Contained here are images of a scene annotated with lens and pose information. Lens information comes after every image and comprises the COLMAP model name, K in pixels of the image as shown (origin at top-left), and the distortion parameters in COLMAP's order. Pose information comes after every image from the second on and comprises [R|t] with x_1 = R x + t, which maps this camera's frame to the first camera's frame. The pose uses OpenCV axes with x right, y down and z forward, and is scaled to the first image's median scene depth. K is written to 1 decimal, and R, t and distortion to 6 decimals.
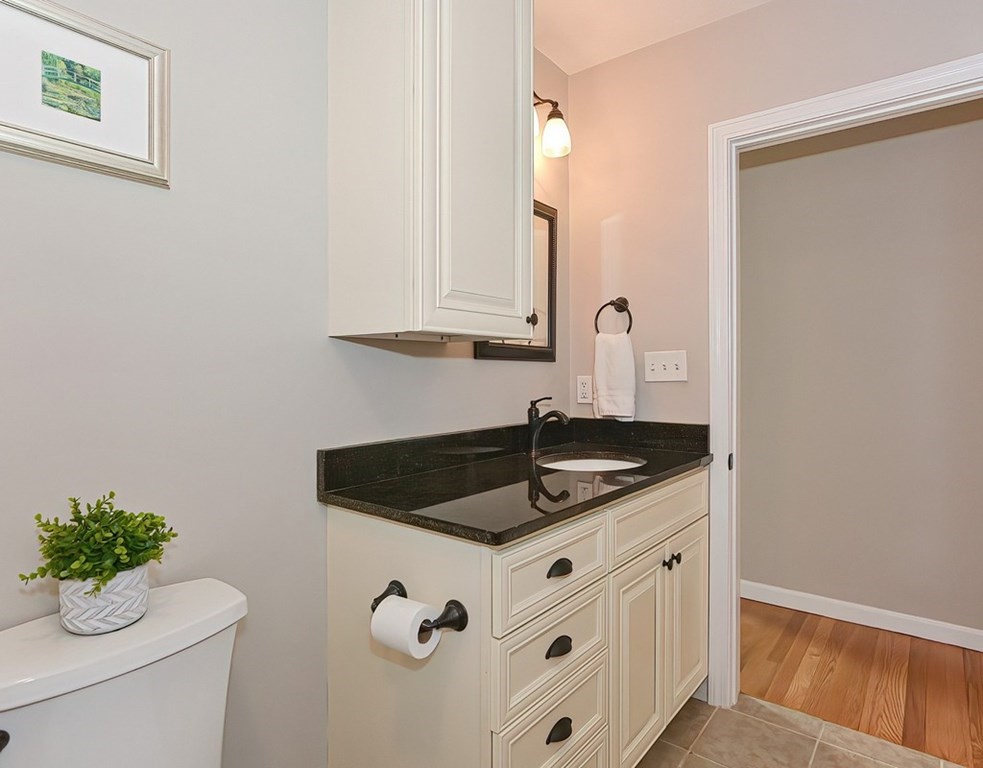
lens RADIAL K [[581.3, 0, 473.8], [0, 581.3, 387.0], [0, 0, 1]] dist [-0.003868, -0.000289]
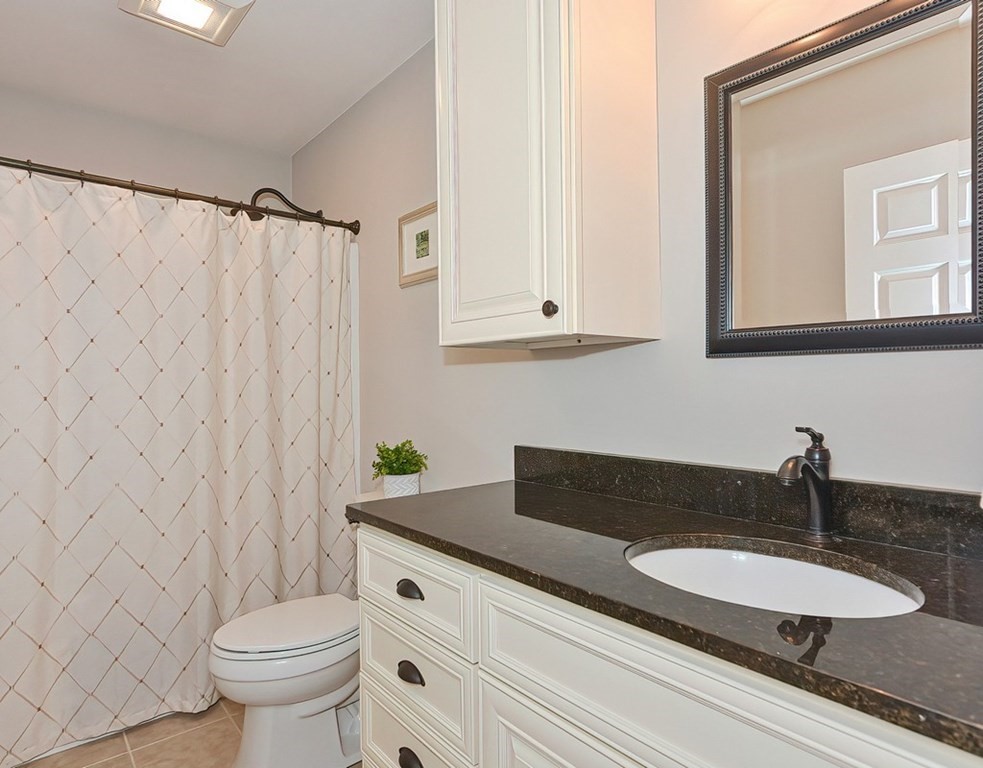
lens RADIAL K [[581.3, 0, 473.8], [0, 581.3, 387.0], [0, 0, 1]] dist [-0.003868, -0.000289]
pose [[-0.222696, 0.017633, -0.974728, 1.100928], [-0.010822, 0.999730, 0.020558, -0.040177], [0.974828, 0.015127, -0.222445, 1.380886]]
